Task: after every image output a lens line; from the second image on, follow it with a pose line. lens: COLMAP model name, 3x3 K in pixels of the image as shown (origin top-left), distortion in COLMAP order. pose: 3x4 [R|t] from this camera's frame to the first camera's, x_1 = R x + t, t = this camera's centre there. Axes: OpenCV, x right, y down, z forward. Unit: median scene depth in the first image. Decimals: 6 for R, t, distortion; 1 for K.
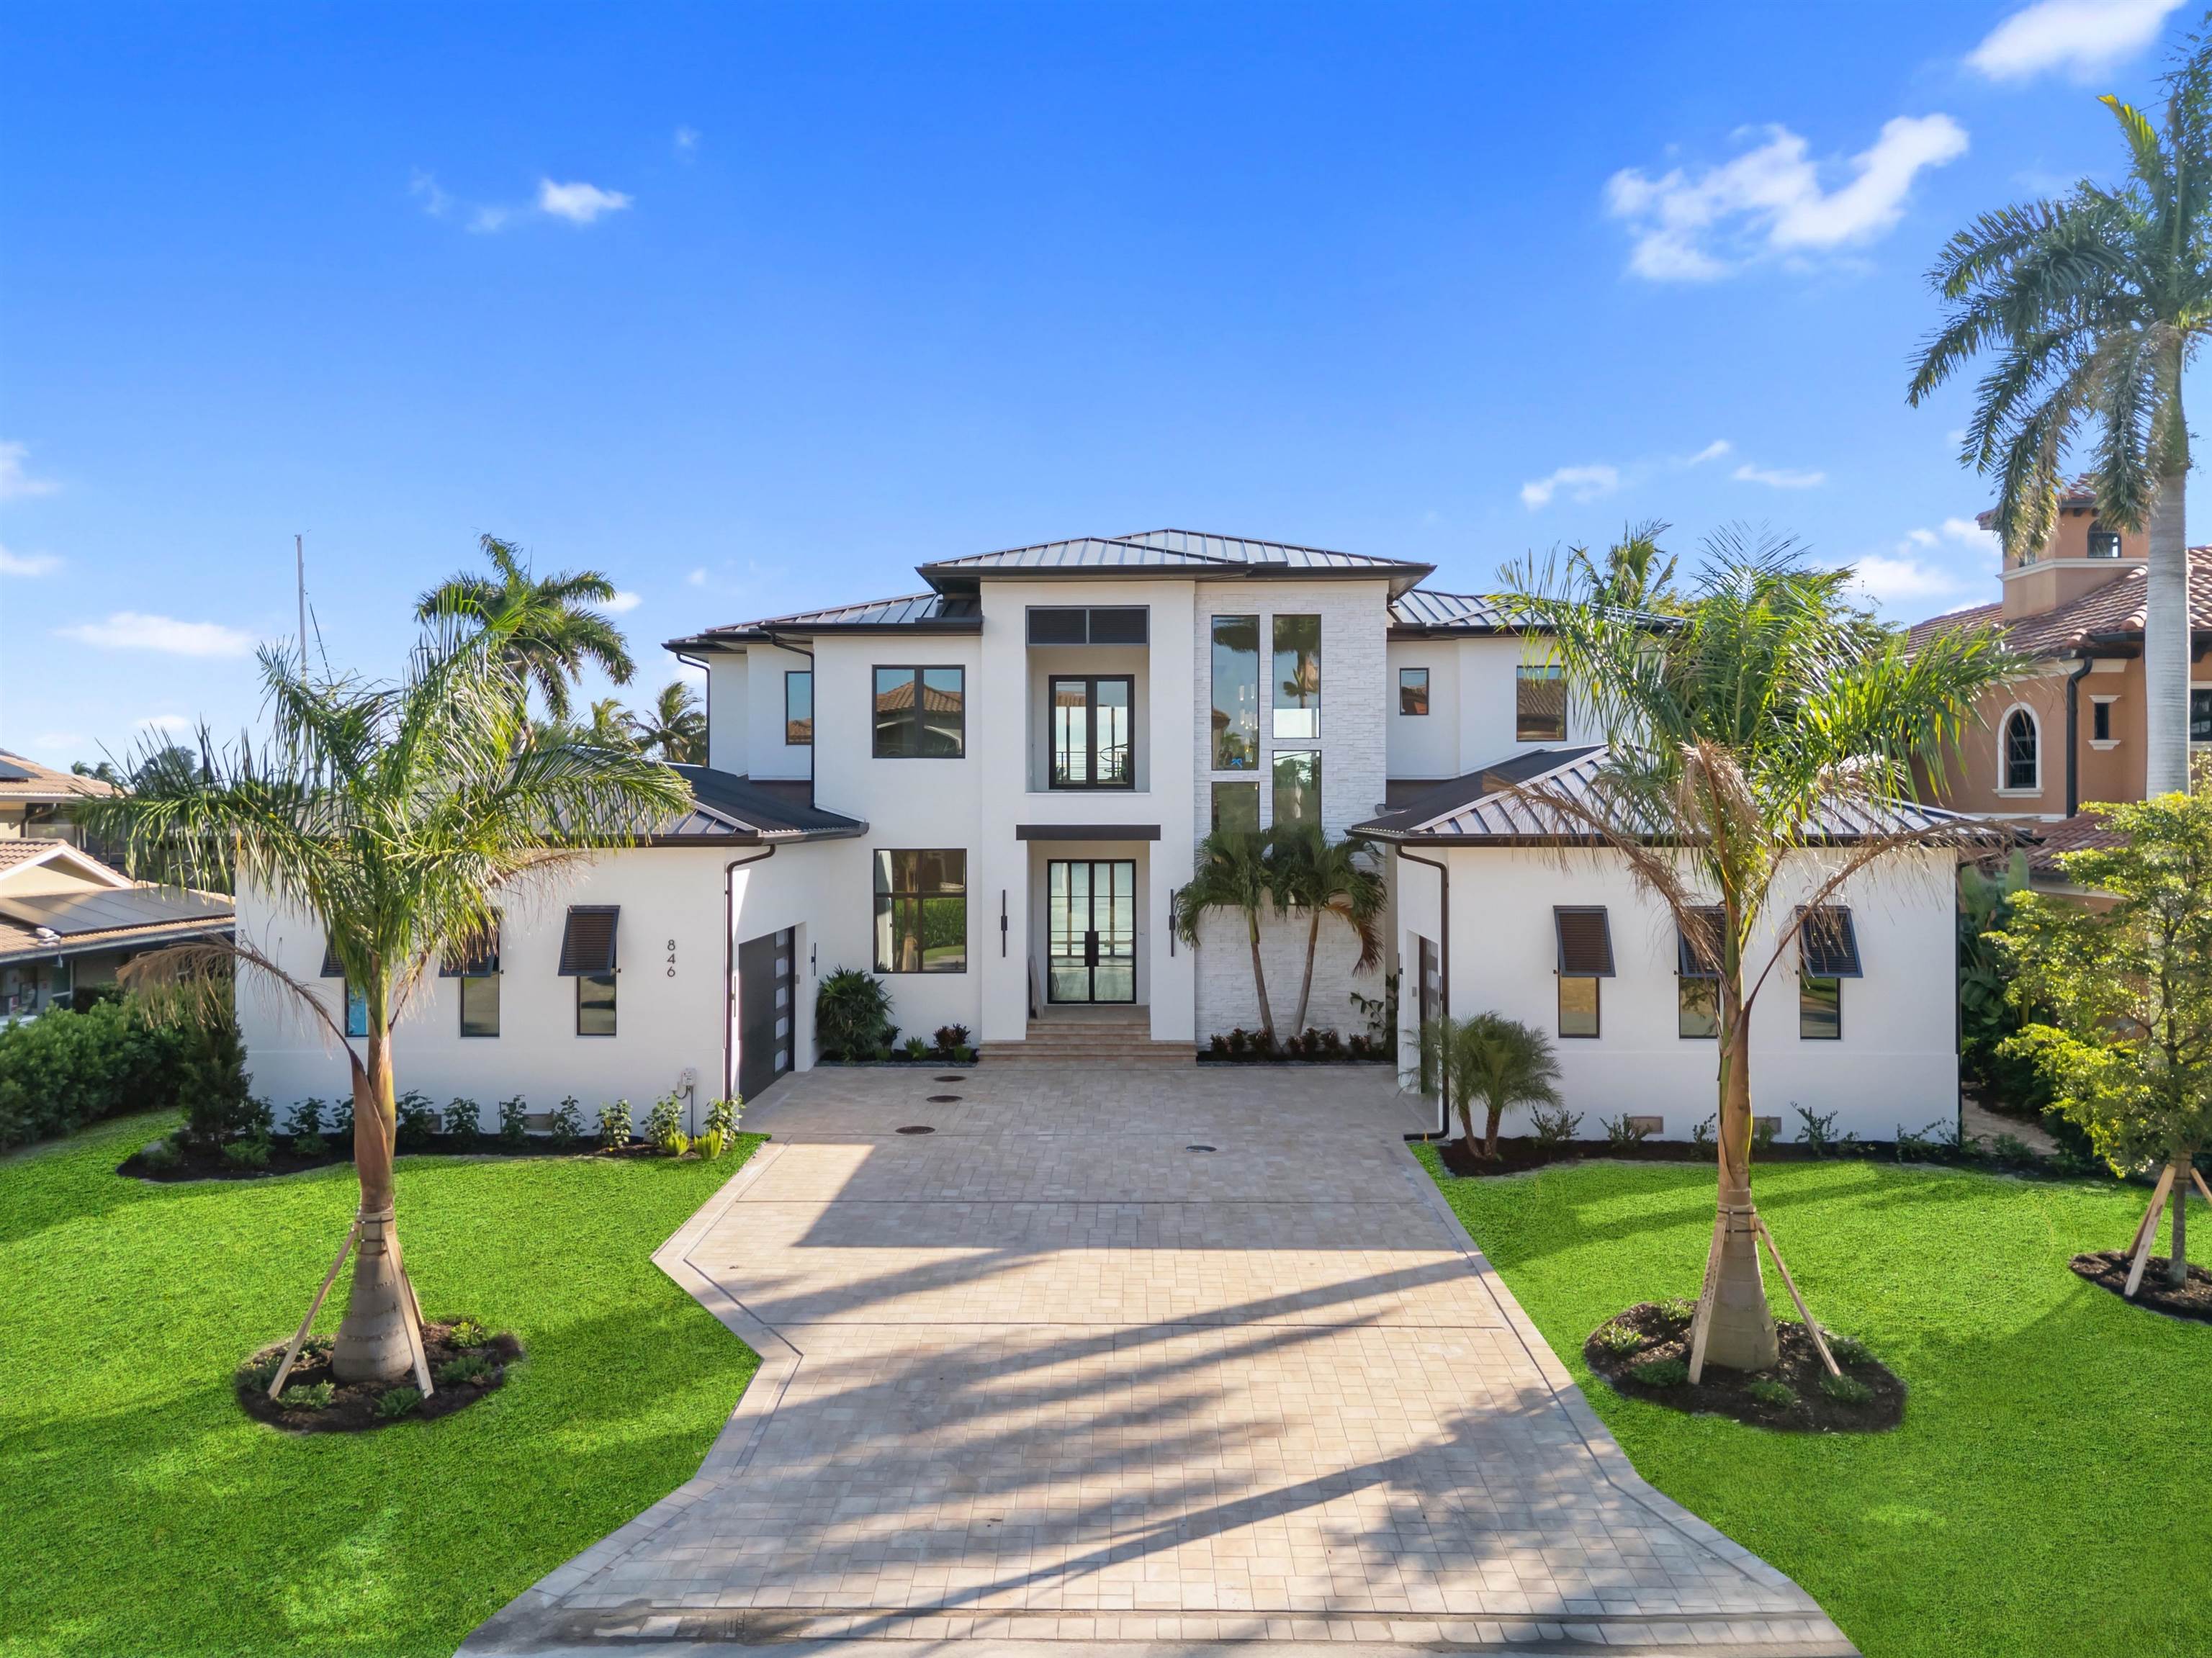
lens RADIAL K [[1533.6, 0, 1101.1], [0, 1533.6, 832.0], [0, 0, 1]] dist [0.056054, -0.050575]
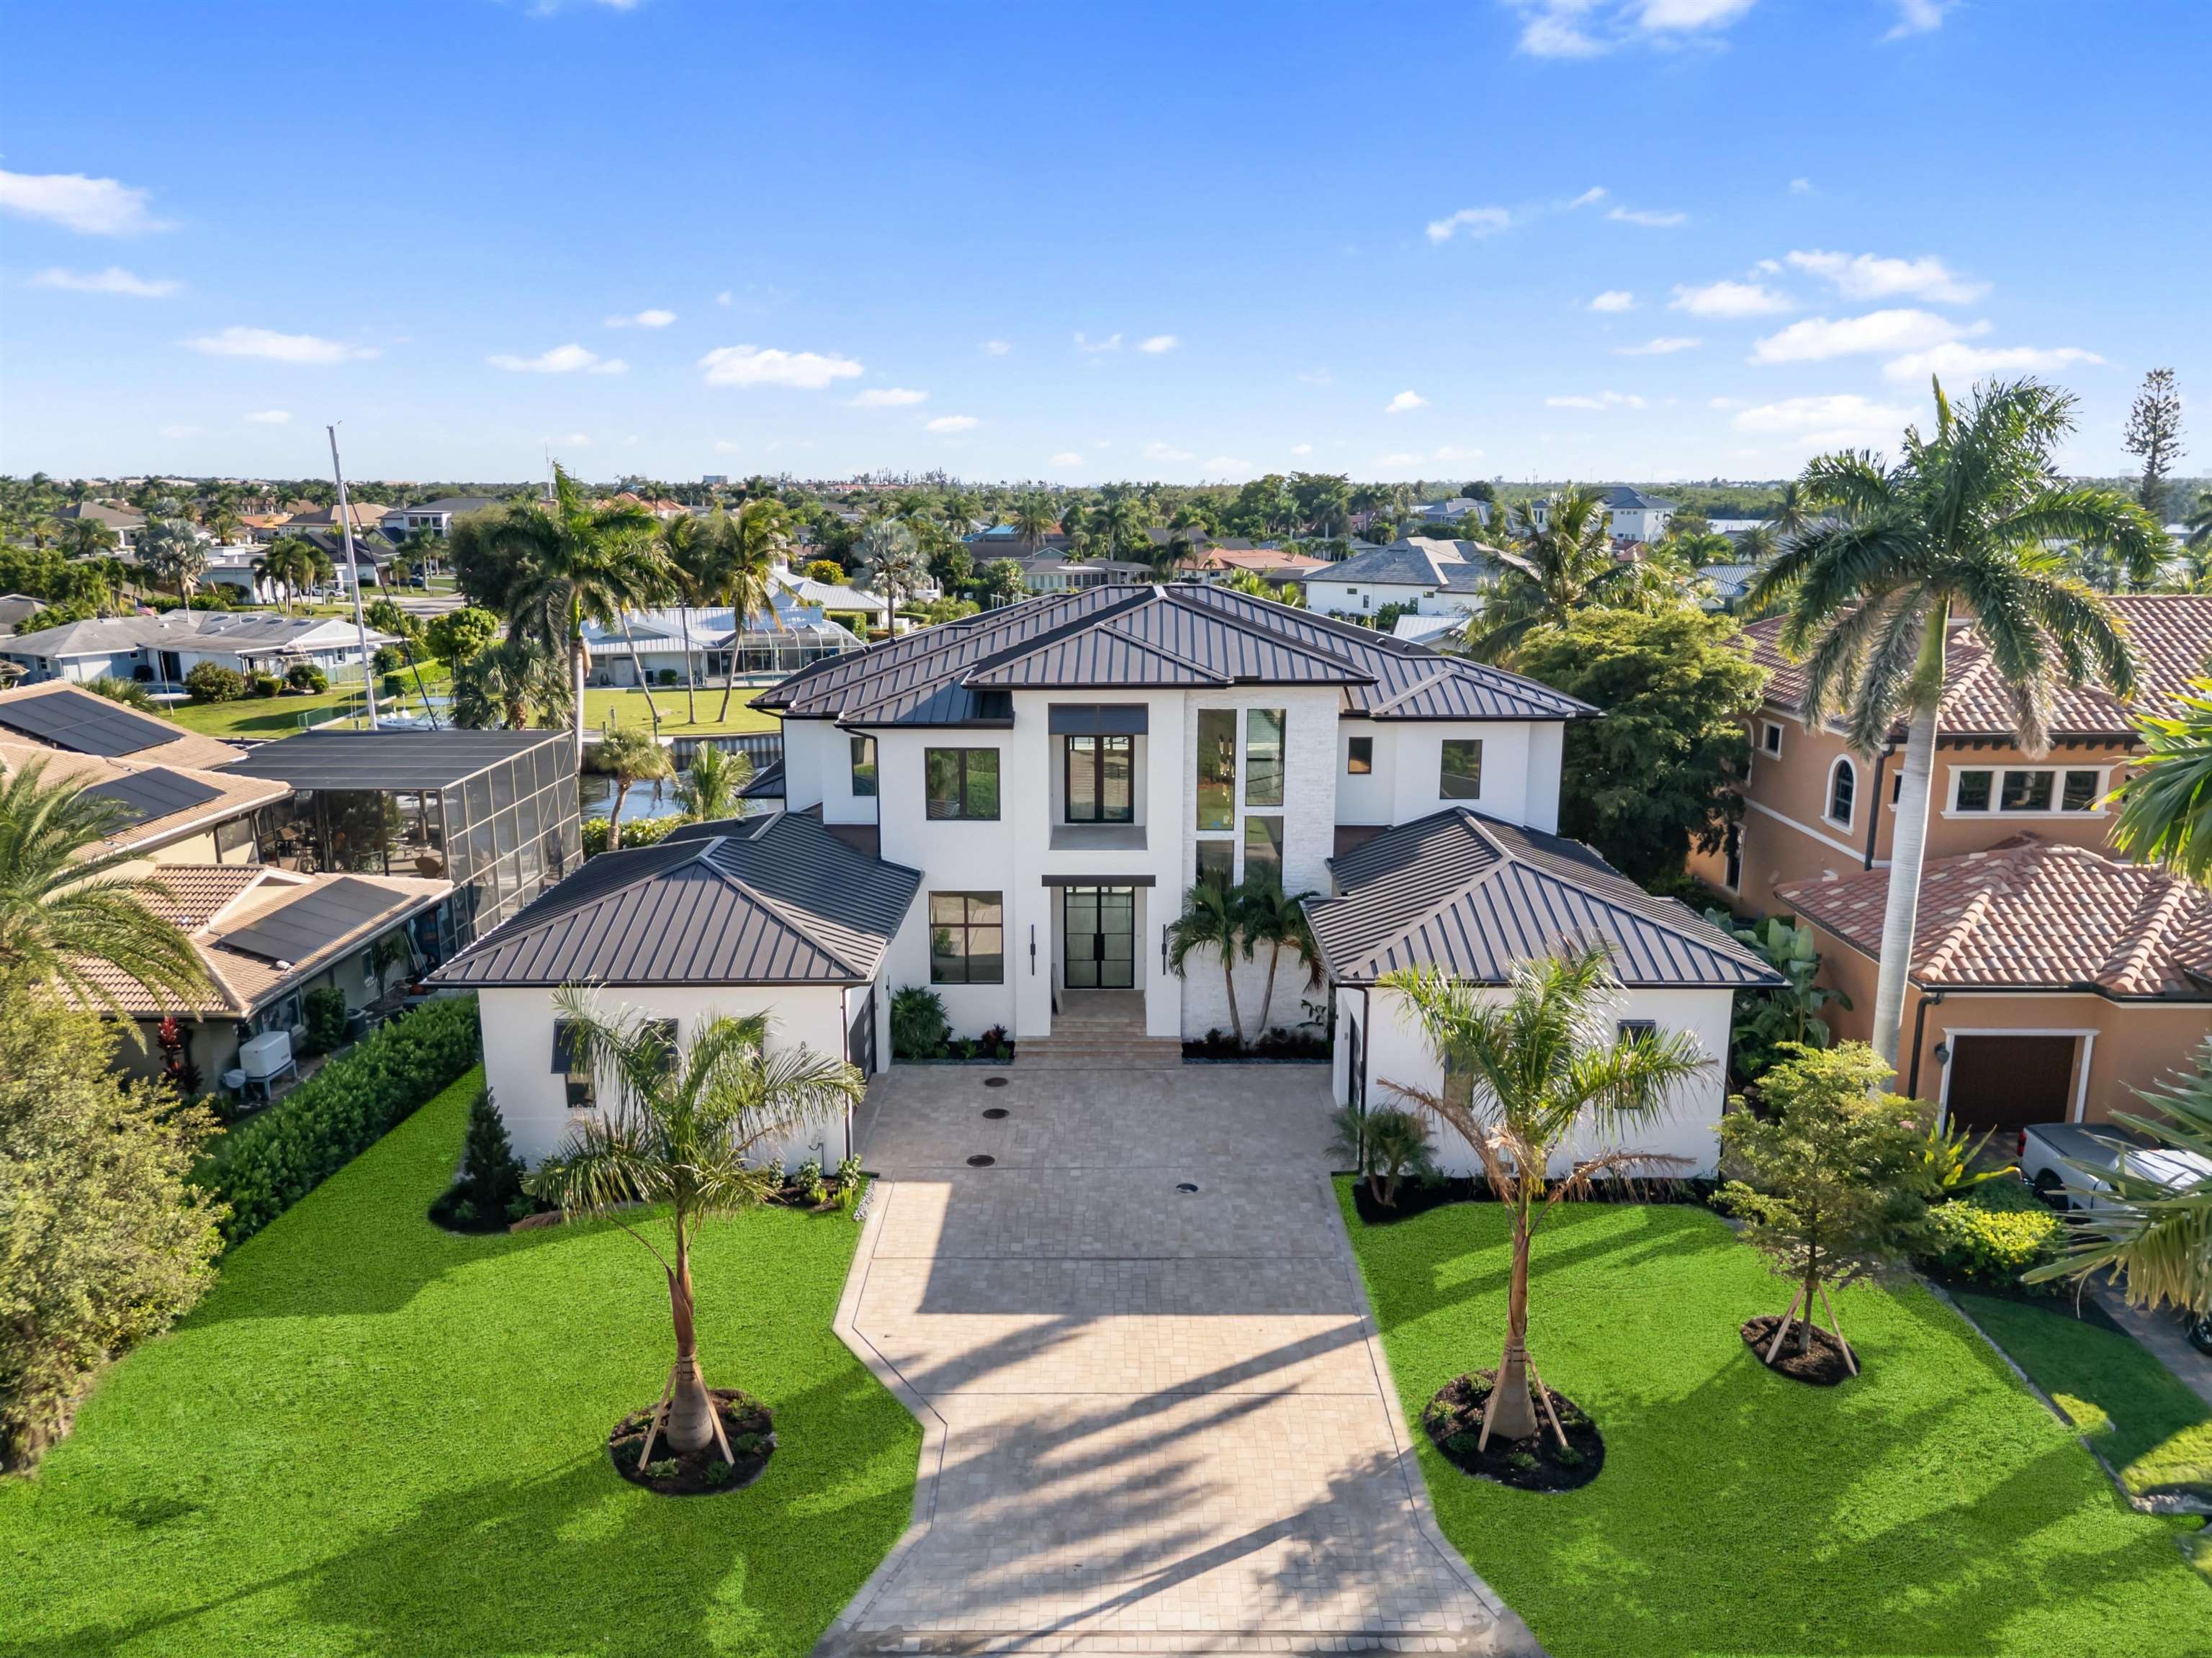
lens RADIAL K [[1533.6, 0, 1101.1], [0, 1533.6, 832.0], [0, 0, 1]] dist [0.056054, -0.050575]
pose [[0.999866, -0.001021, 0.016326, -0.037699], [-0.002386, 0.978277, 0.207288, -0.417584], [-0.016183, -0.207299, 0.978144, -0.323123]]
